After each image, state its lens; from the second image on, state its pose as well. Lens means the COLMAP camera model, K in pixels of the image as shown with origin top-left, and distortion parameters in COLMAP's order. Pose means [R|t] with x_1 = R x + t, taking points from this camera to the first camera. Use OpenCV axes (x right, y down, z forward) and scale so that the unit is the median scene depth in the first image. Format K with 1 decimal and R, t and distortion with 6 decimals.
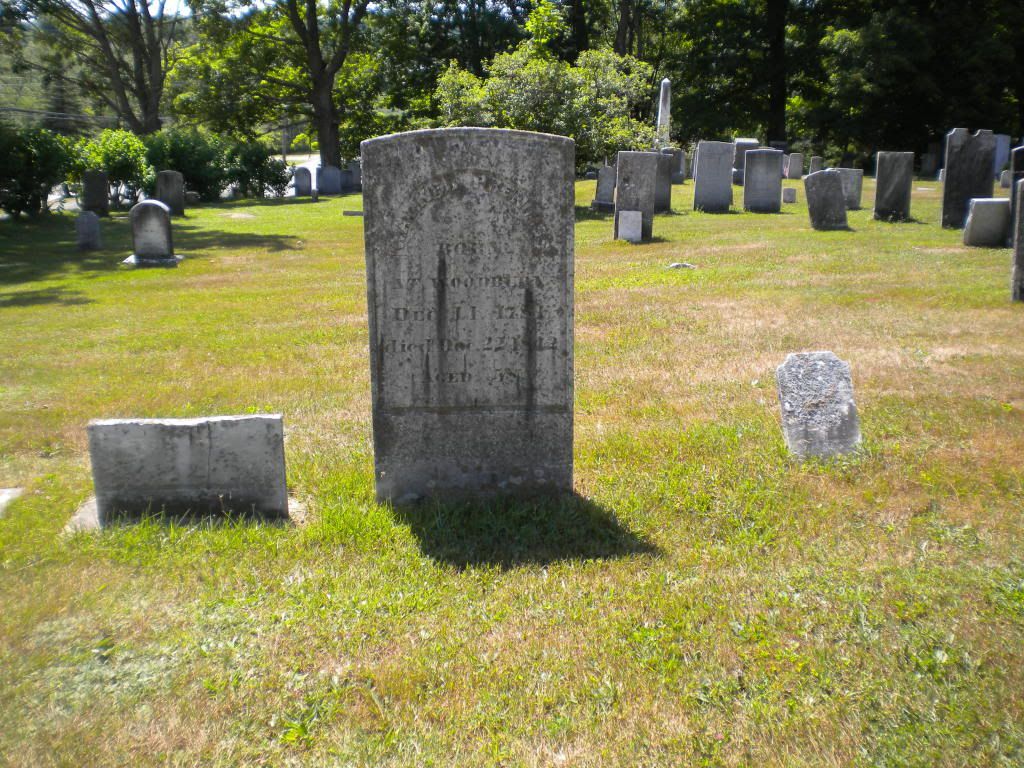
lens RADIAL K [[1106.7, 0, 506.8], [0, 1106.7, 381.4], [0, 0, 1]] dist [-0.053042, -0.218147]
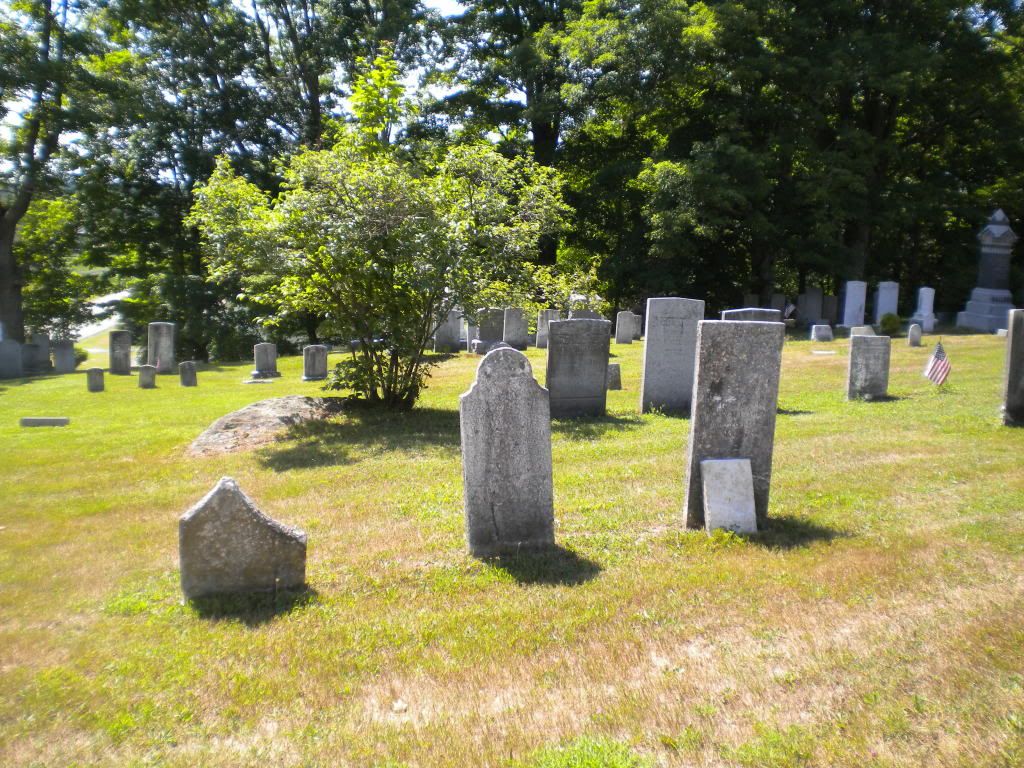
lens RADIAL K [[1106.7, 0, 506.8], [0, 1106.7, 381.4], [0, 0, 1]] dist [-0.053042, -0.218147]
pose [[0.964685, -0.030885, 0.261588, -0.031799], [0.067676, 0.988826, -0.132829, -0.054382], [-0.254563, 0.145842, 0.955996, 0.250307]]
